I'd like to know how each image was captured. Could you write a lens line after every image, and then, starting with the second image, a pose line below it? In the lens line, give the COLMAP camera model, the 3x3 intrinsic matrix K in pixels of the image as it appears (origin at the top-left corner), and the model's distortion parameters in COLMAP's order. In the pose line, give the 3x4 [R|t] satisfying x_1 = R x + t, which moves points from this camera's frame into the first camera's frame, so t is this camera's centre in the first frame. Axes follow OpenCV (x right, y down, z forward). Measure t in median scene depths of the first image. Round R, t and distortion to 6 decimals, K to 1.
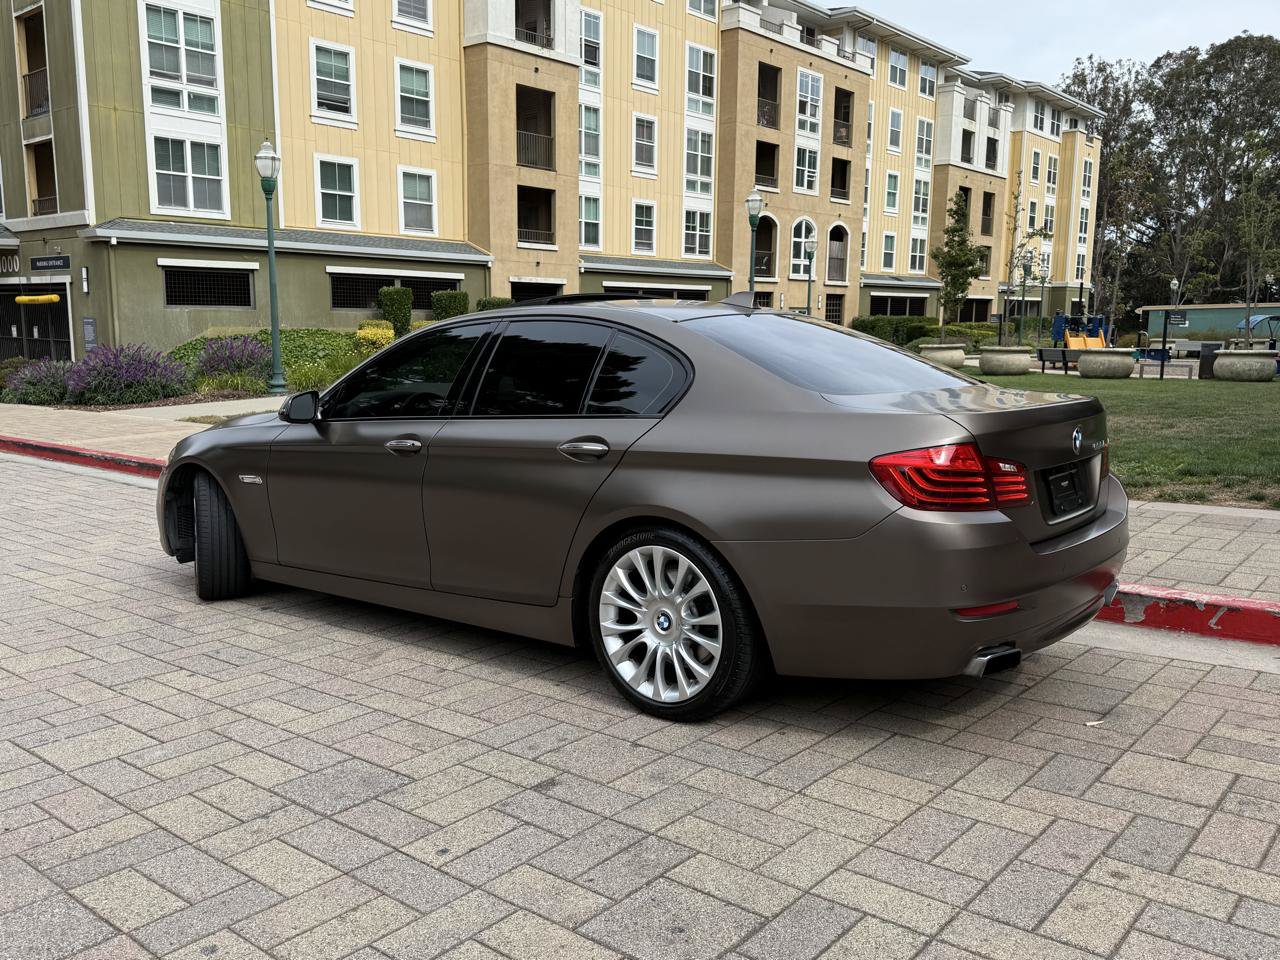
lens RADIAL K [[1039.0, 0, 637.3], [0, 1039.0, 484.6], [0, 0, 1]] dist [0.126472, -0.229278]
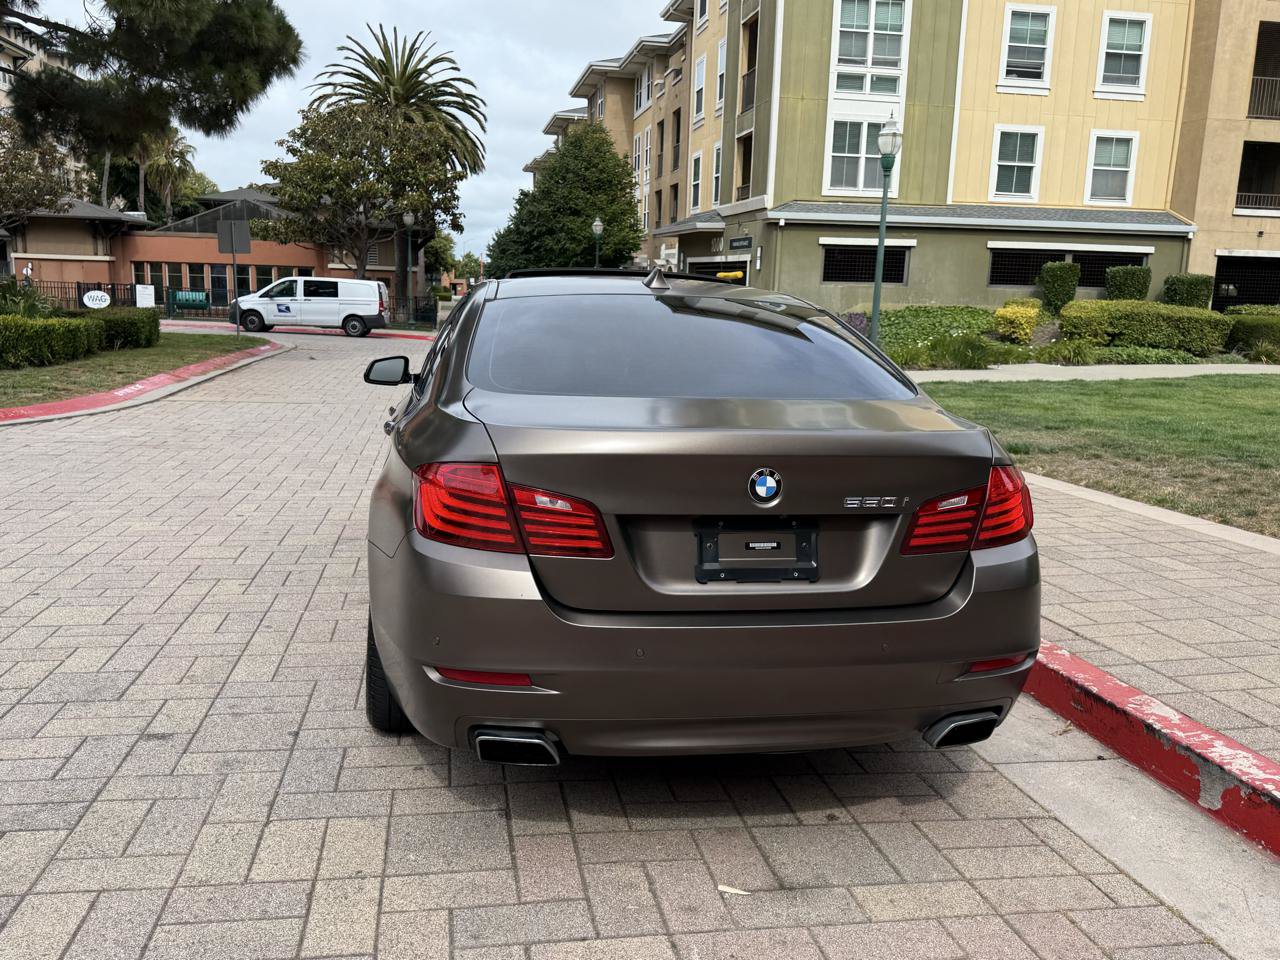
lens RADIAL K [[1049.3, 0, 631.0], [0, 1049.3, 478.1], [0, 0, 1]] dist [0.084774, -0.136940]
pose [[0.767290, 0.132155, -0.627536, 0.081817], [-0.123174, 0.990687, 0.058027, -0.007972], [0.629360, 0.032773, 0.776423, 0.042194]]
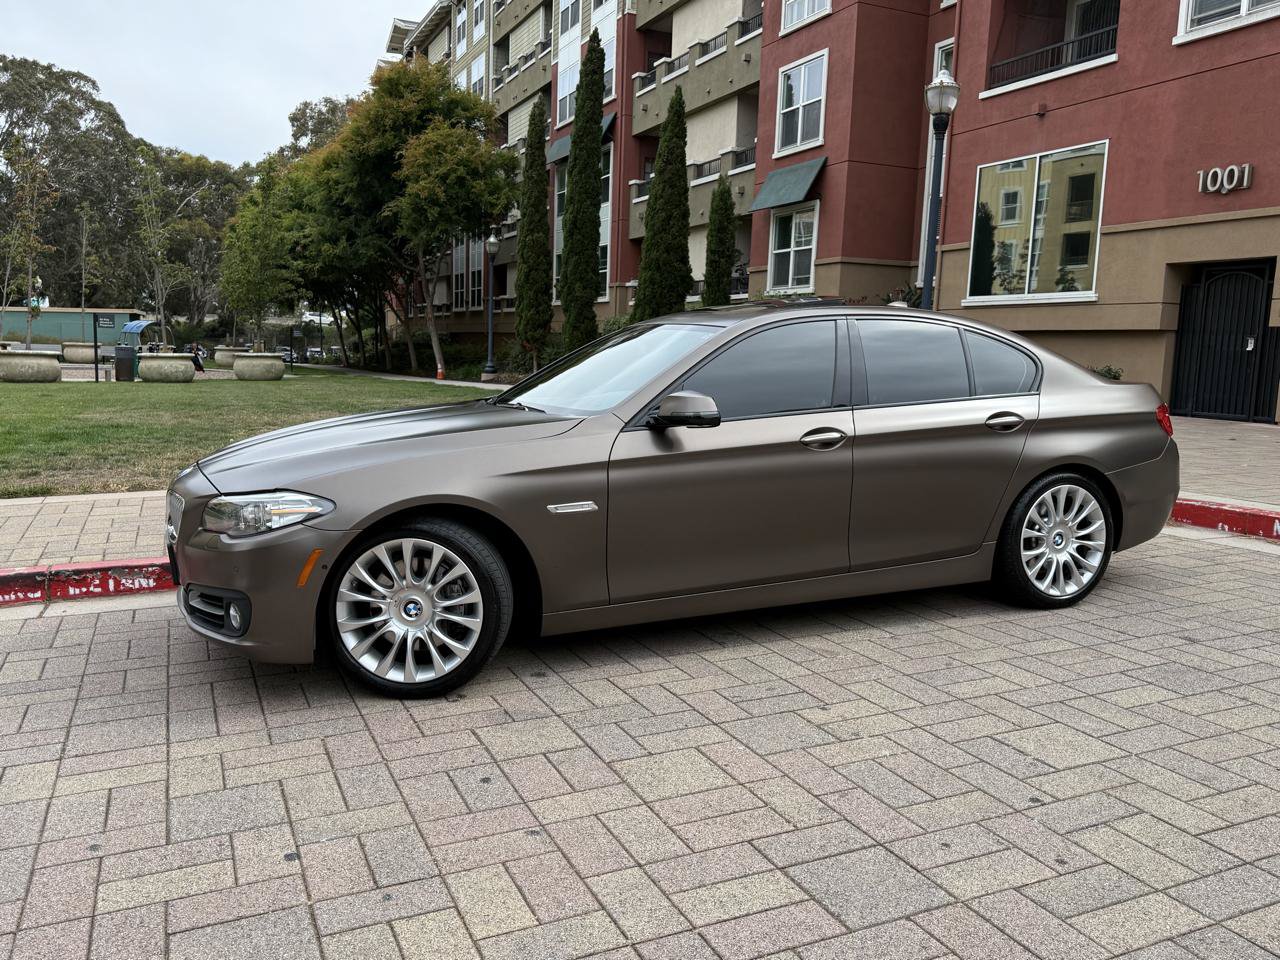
lens RADIAL K [[1029.9, 0, 640.0], [0, 1029.9, 480.0], [0, 0, 1]] dist [0.159398, -0.286052]
pose [[0.439177, -0.103024, 0.892474, -0.156588], [0.108225, 0.992236, 0.061284, -0.010217], [-0.891858, 0.069674, 0.446917, 0.091320]]
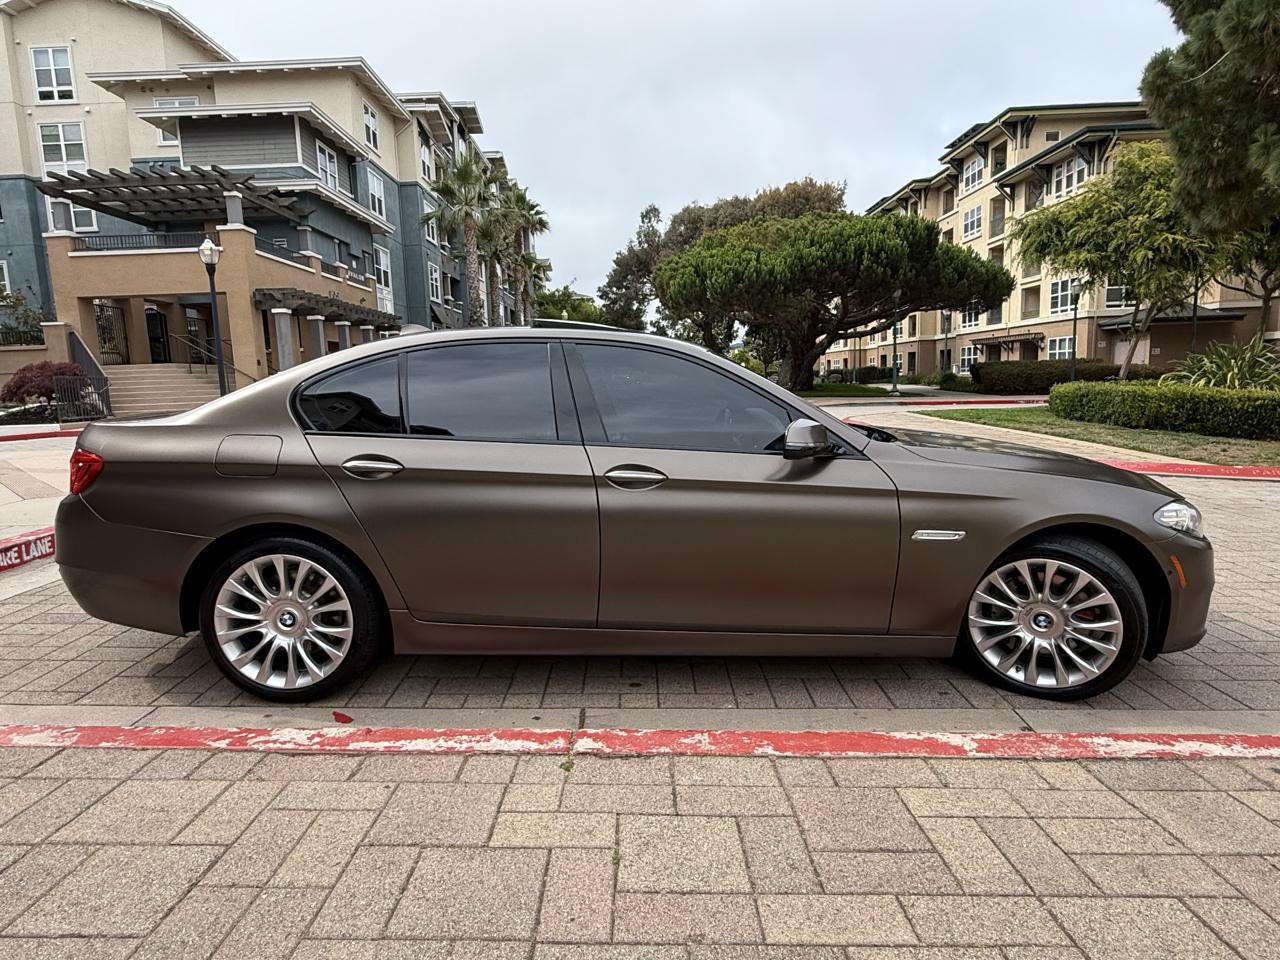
lens RADIAL K [[741.3, 0, 628.3], [0, 741.3, 484.4], [0, 0, 1]] dist [-0.005947, 0.003392]
pose [[-0.764899, 0.108908, -0.634877, 0.059546], [-0.073922, 0.964251, 0.254470, -0.031191], [0.639895, 0.241575, -0.729504, 0.231336]]
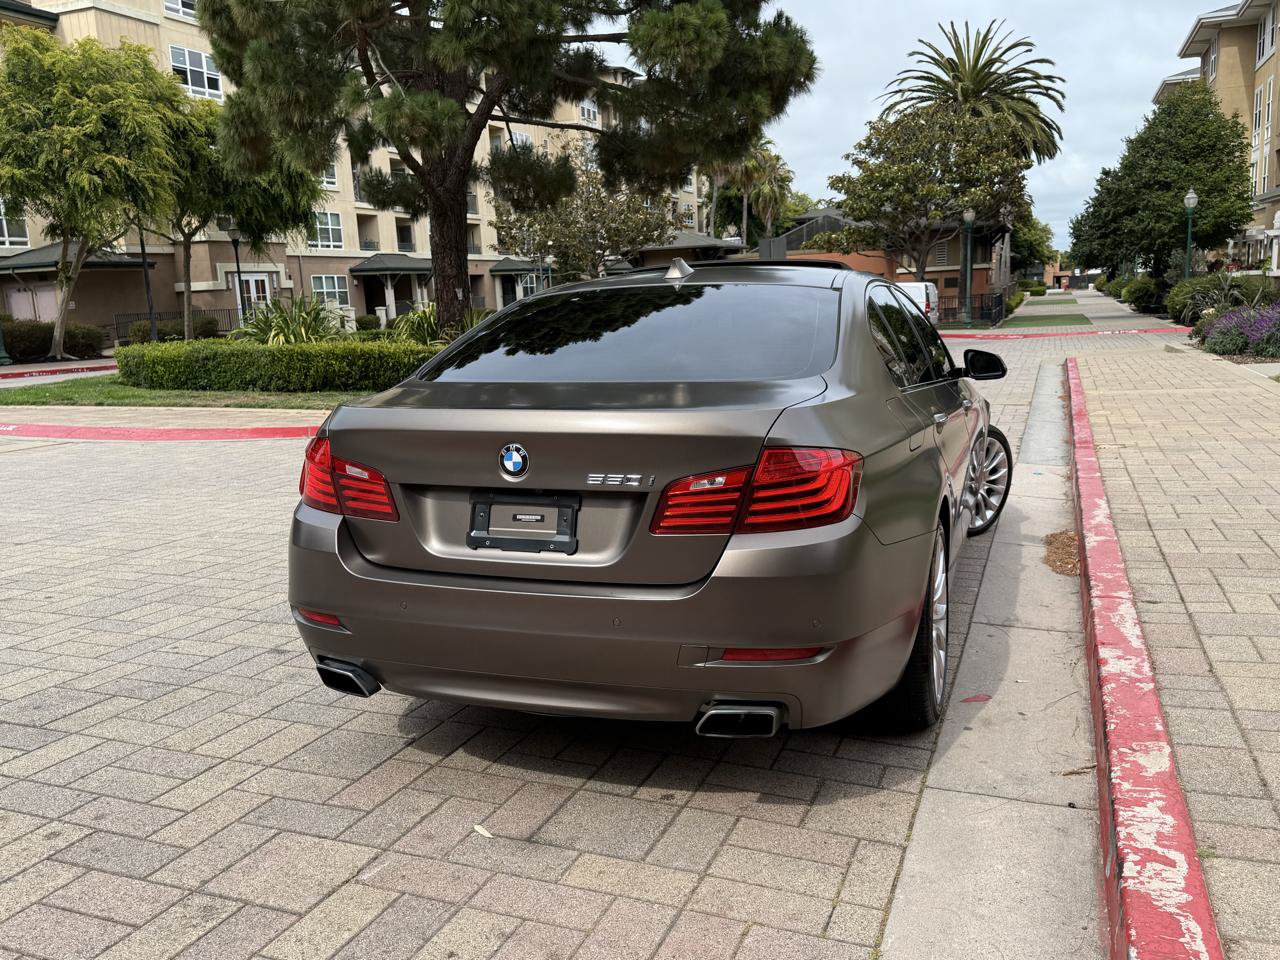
lens RADIAL K [[1047.1, 0, 645.1], [0, 1047.1, 478.0], [0, 0, 1]] dist [0.095807, -0.149999]
pose [[0.330415, 0.145416, -0.932567, 0.119333], [-0.102005, 0.987775, 0.117883, -0.013280], [0.938308, 0.056176, 0.341208, 0.087086]]
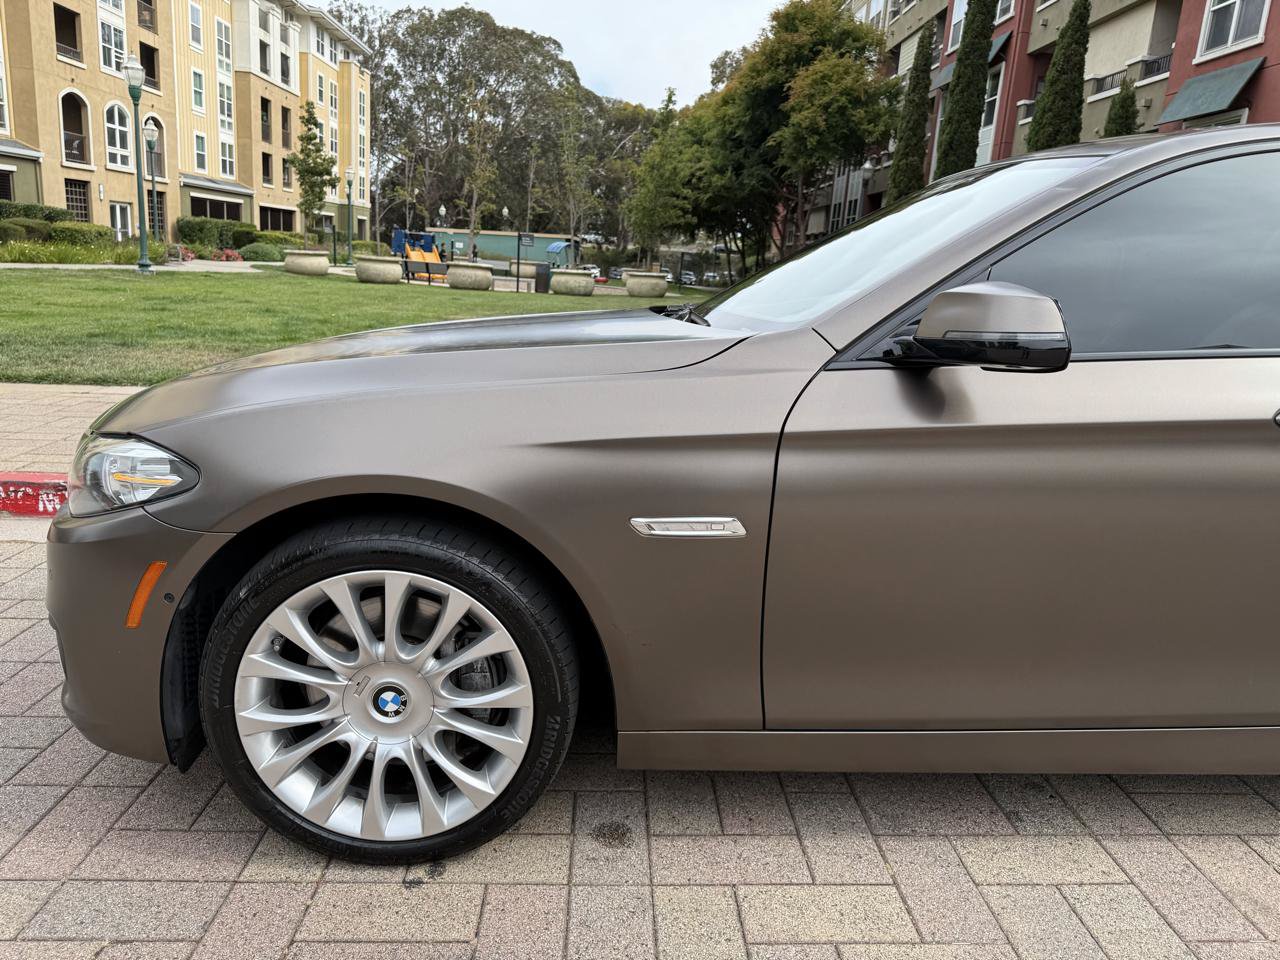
lens RADIAL K [[903.5, 0, 640.0], [0, 903.5, 480.0], [0, 0, 1]] dist [0.005165, -0.005853]
pose [[0.743813, -0.116508, 0.658155, -0.088041], [0.042926, 0.990985, 0.126914, -0.009358], [-0.667008, -0.066148, 0.742109, 0.117187]]
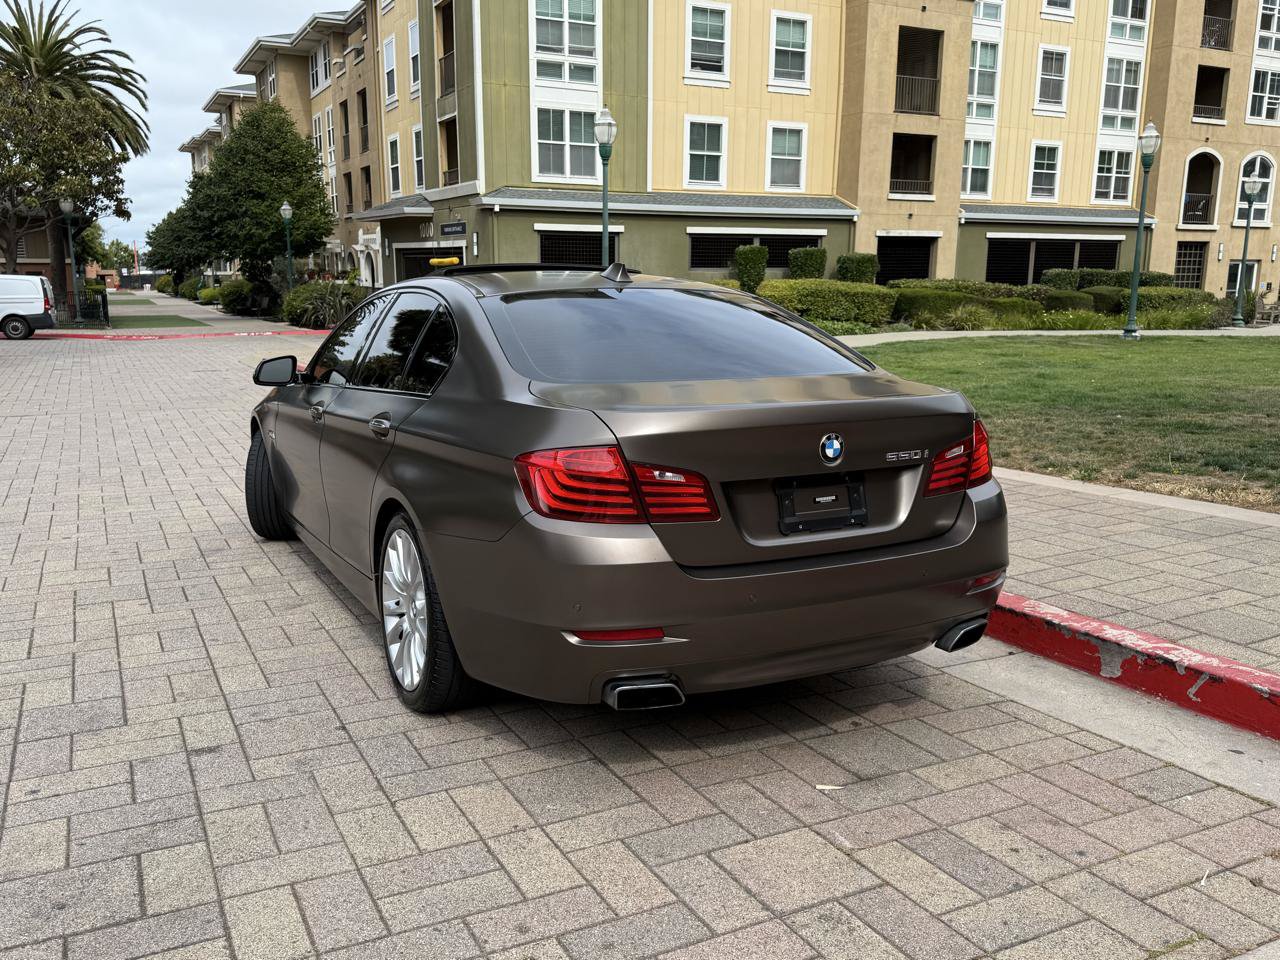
lens RADIAL K [[1045.6, 0, 634.3], [0, 1045.6, 491.9], [0, 0, 1]] dist [0.097013, -0.153971]
pose [[0.921522, 0.076961, -0.380624, 0.061584], [-0.059133, 0.996544, 0.058332, -0.004858], [0.383797, -0.031247, 0.922888, 0.018579]]
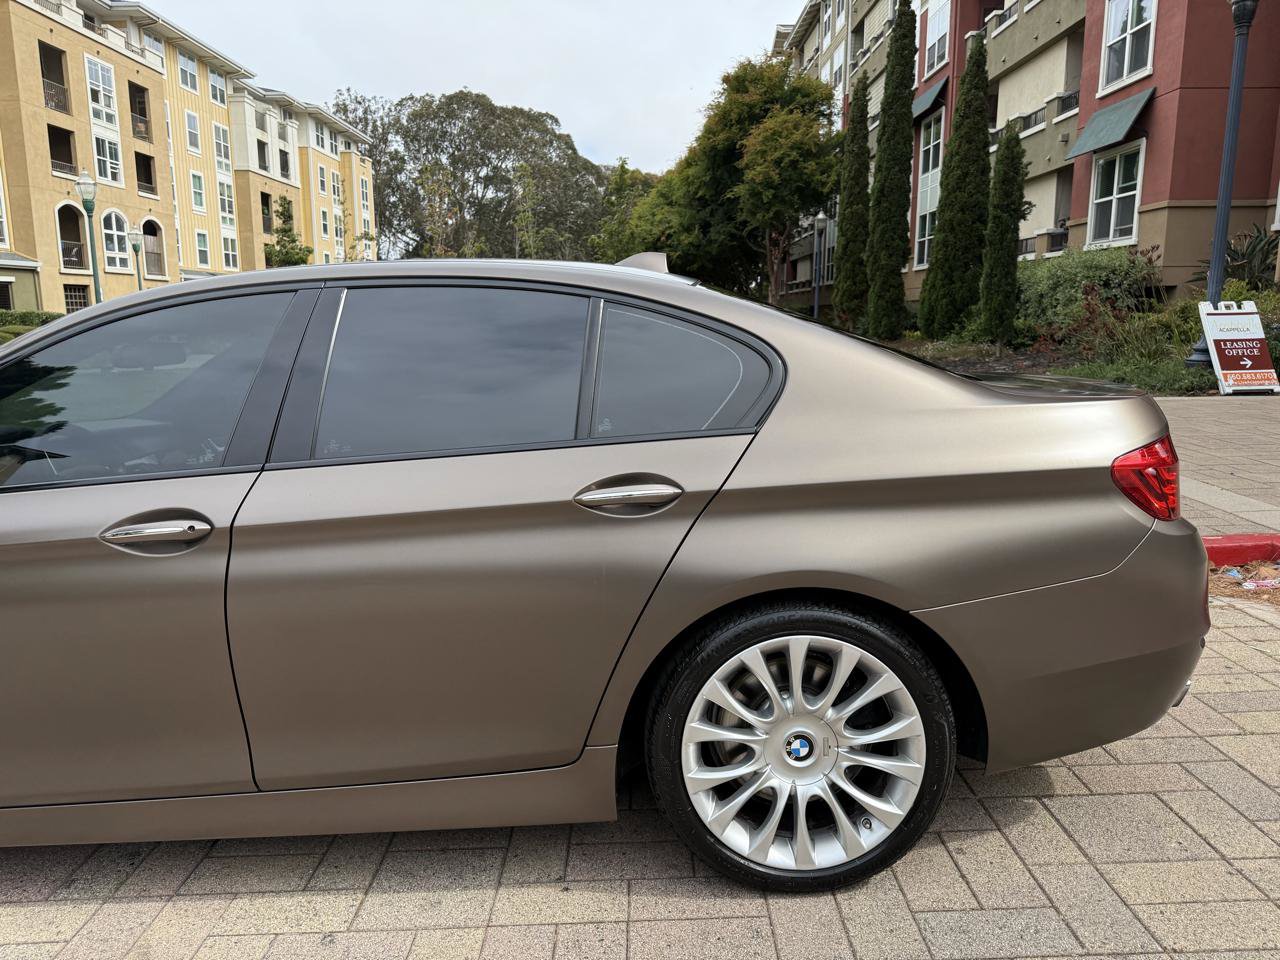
lens RADIAL K [[903.6, 0, 637.4], [0, 903.6, 477.5], [0, 0, 1]] dist [0.004766, -0.005178]
pose [[0.766307, -0.123364, 0.630520, -0.041274], [0.109004, 0.992129, 0.061635, -0.008600], [-0.633161, 0.021498, 0.773722, 0.065859]]
